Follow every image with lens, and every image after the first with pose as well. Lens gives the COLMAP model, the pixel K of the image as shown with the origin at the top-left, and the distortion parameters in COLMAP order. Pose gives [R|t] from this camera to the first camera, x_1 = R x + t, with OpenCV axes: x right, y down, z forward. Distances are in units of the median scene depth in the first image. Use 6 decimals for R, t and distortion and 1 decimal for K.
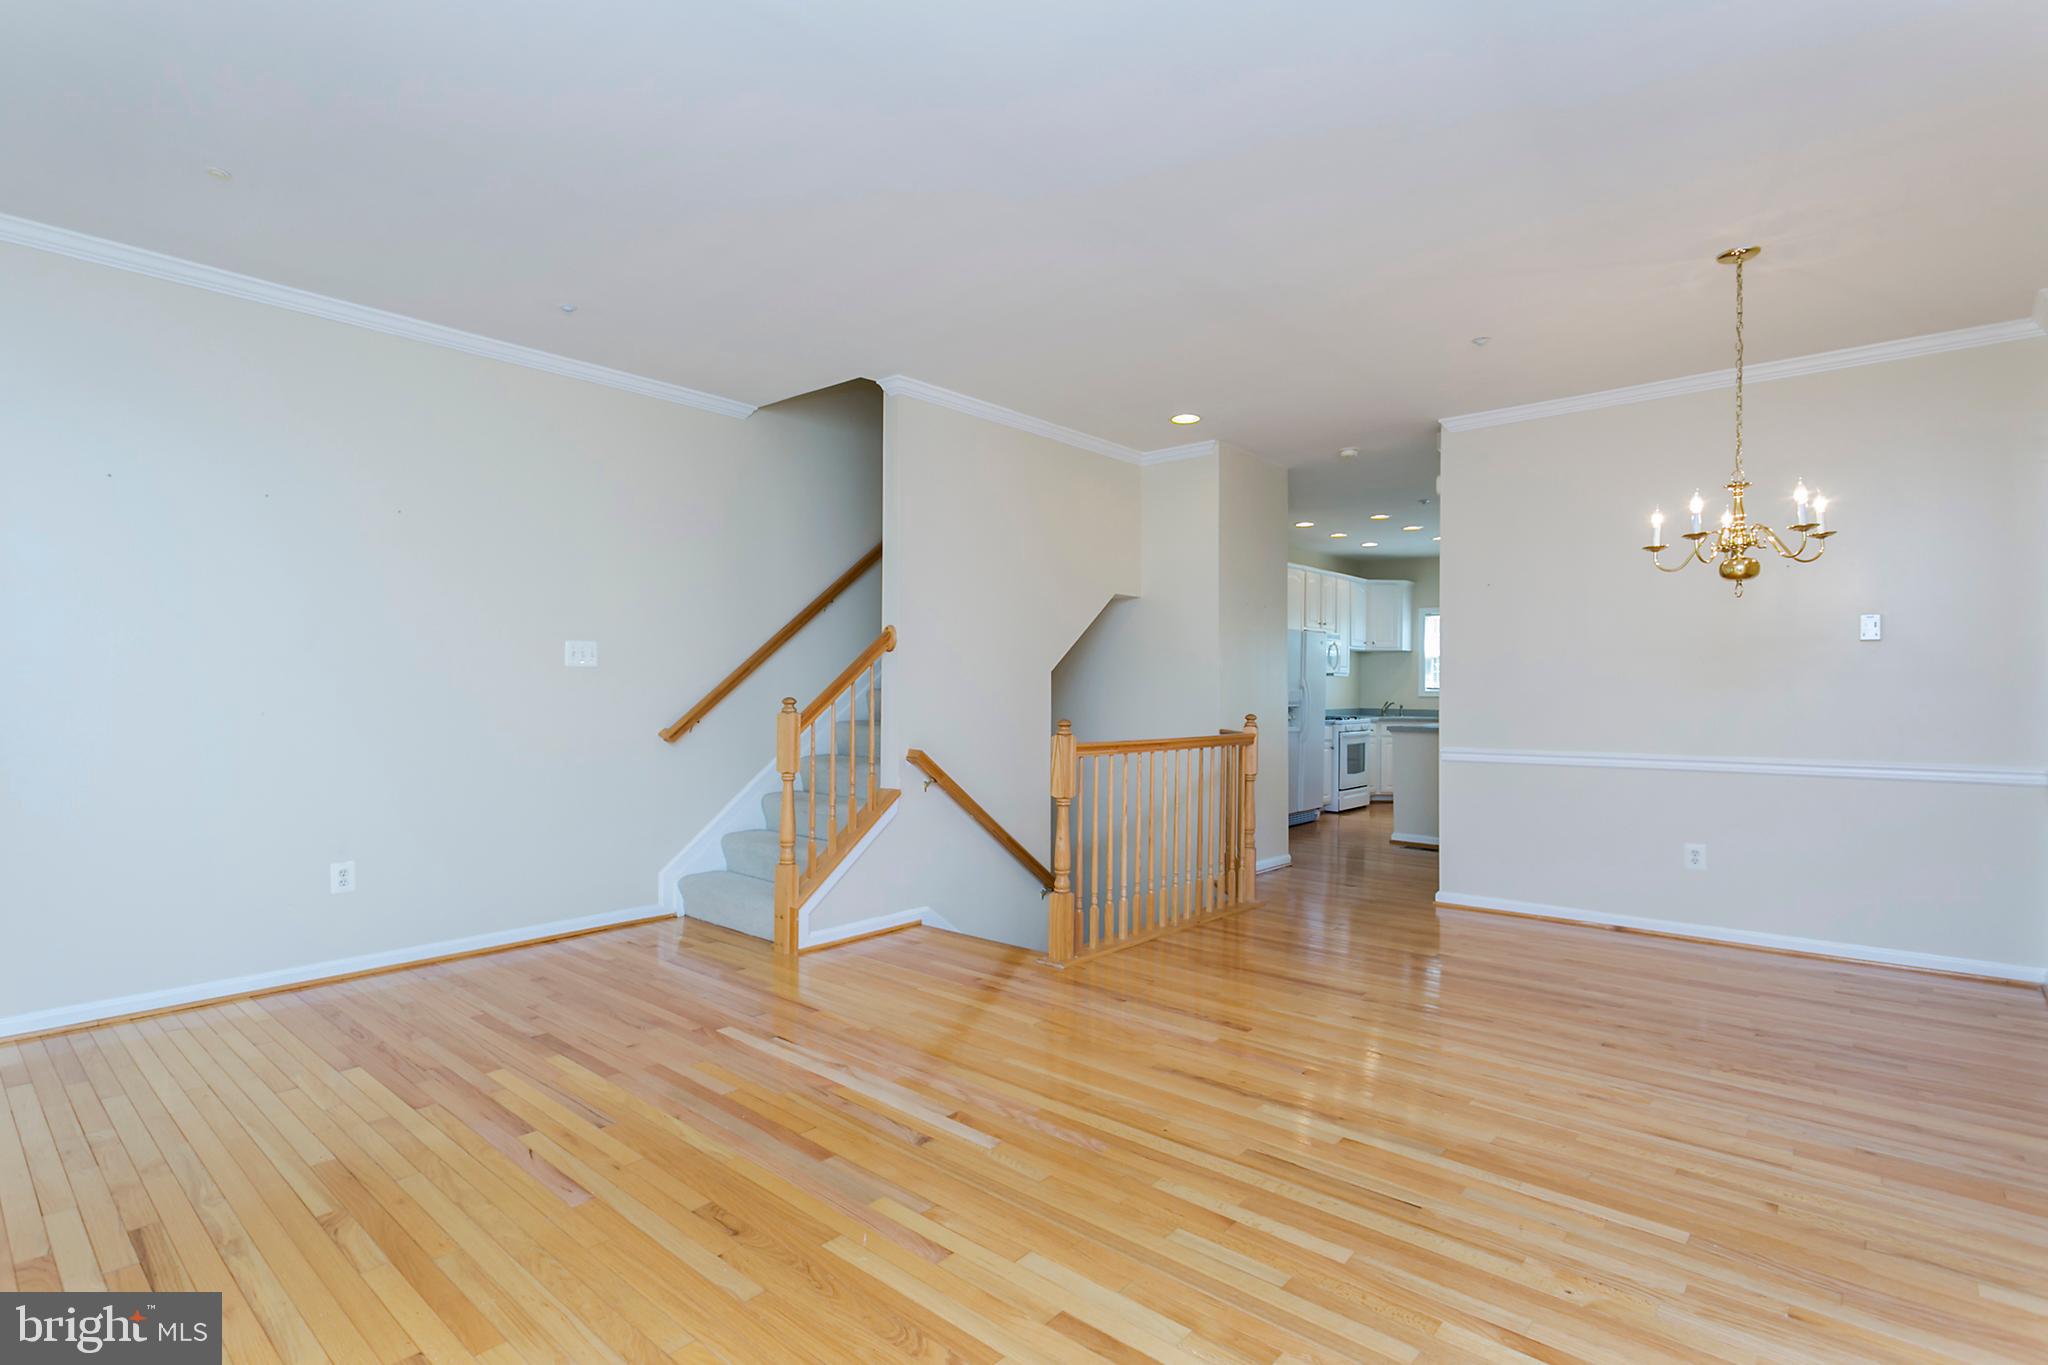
lens RADIAL K [[983.8, 0, 1015.8], [0, 983.8, 681.7], [0, 0, 1]] dist [0.004724, 0.001197]
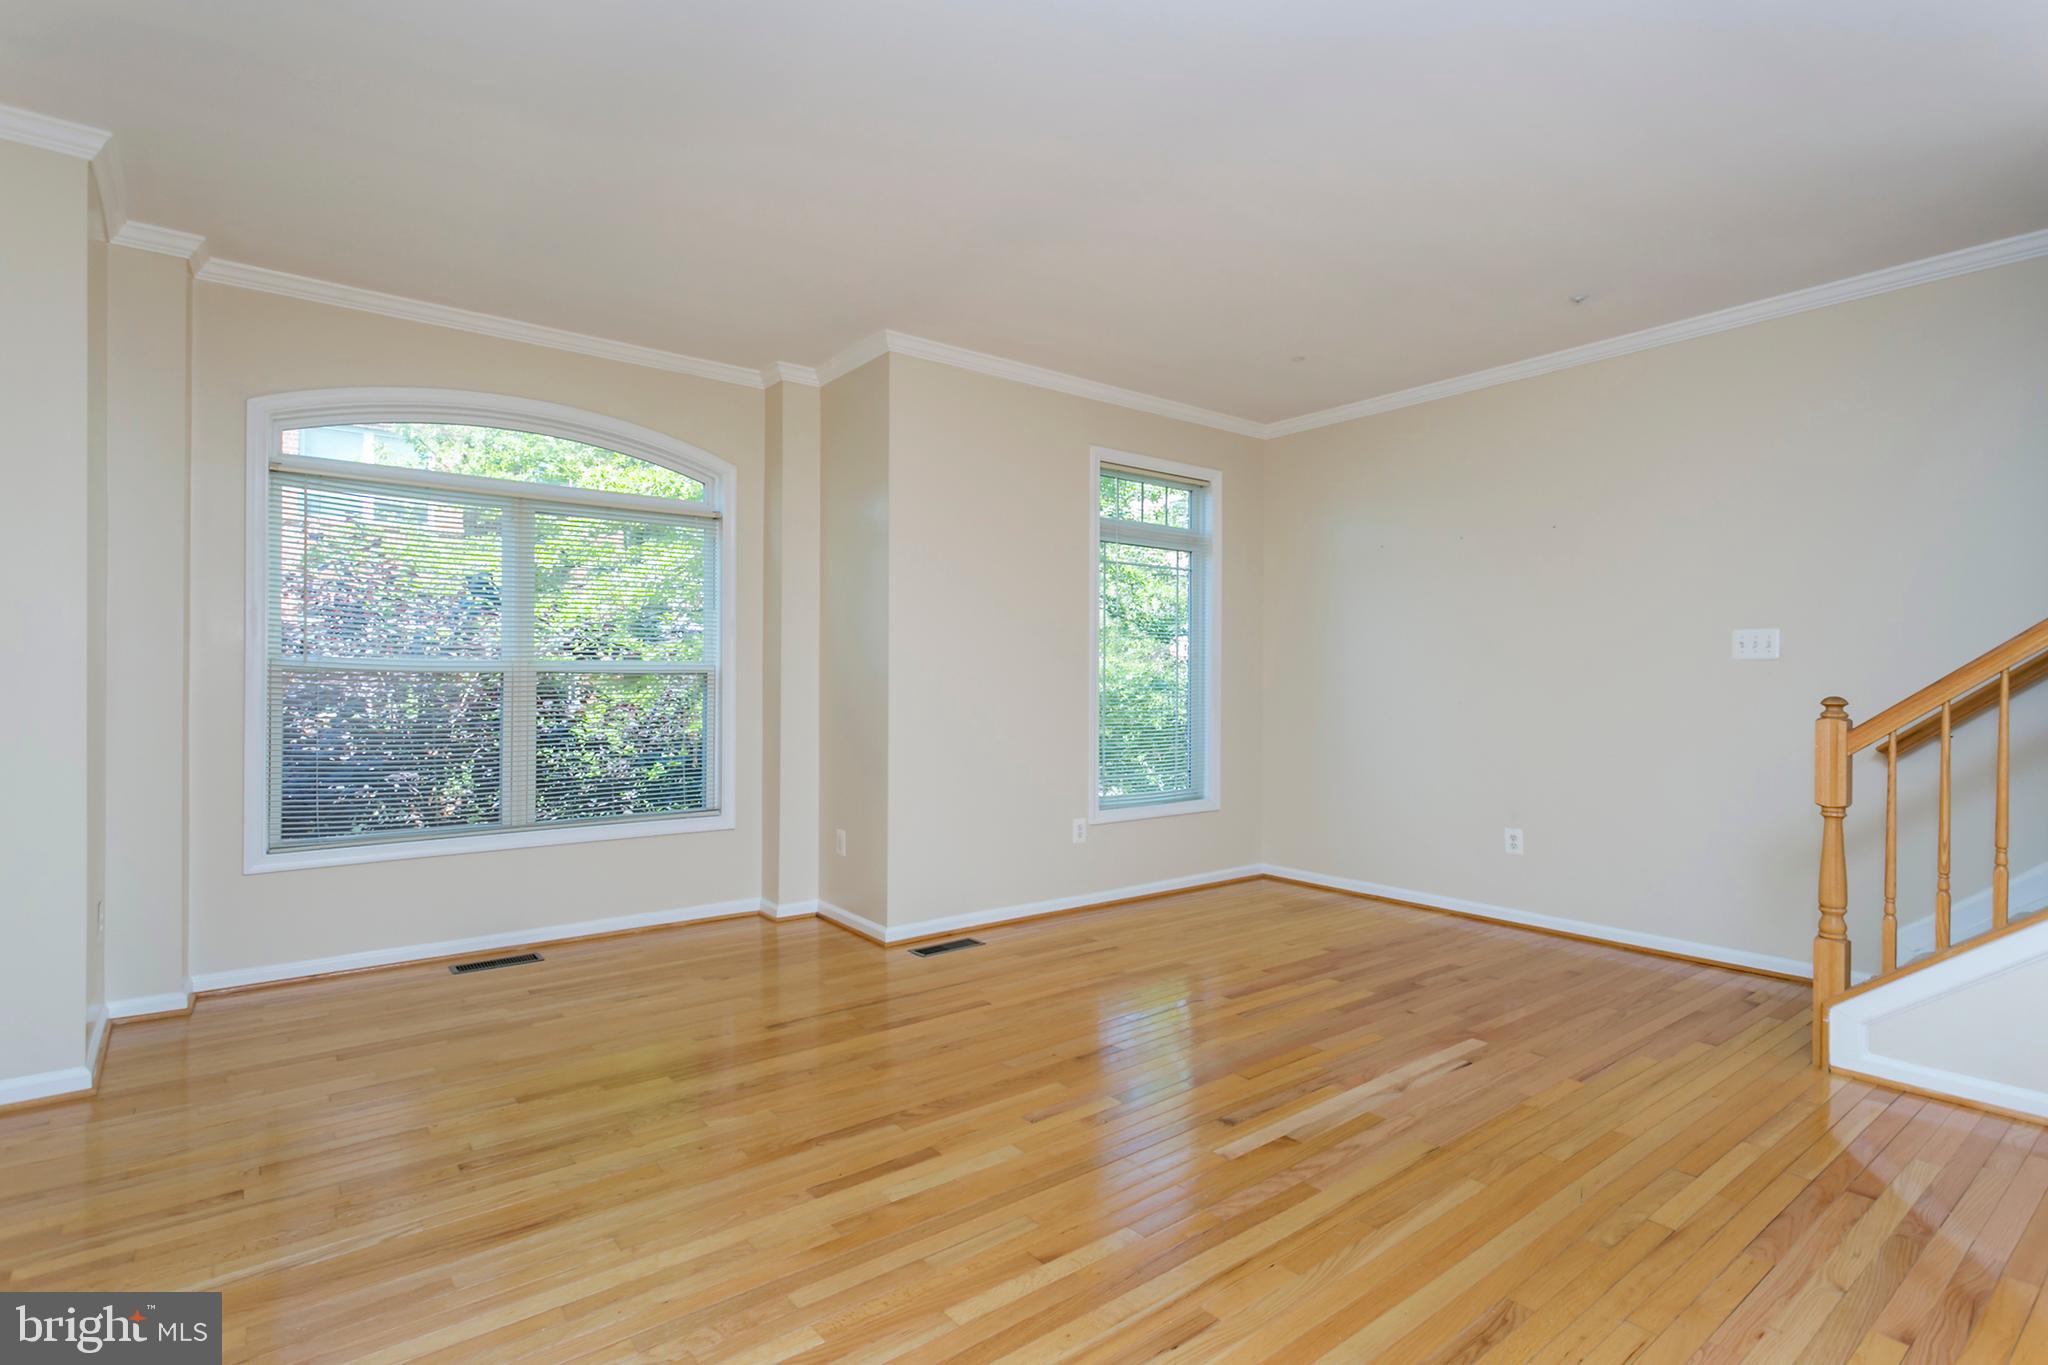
lens RADIAL K [[983.8, 0, 1007.7], [0, 983.8, 685.3], [0, 0, 1]] dist [0.004724, 0.001197]
pose [[-0.191586, -0.000427, -0.981476, 0.766369], [0.001567, 0.999998, -0.000741, 0.010346], [0.981475, -0.001679, -0.191585, 0.780276]]
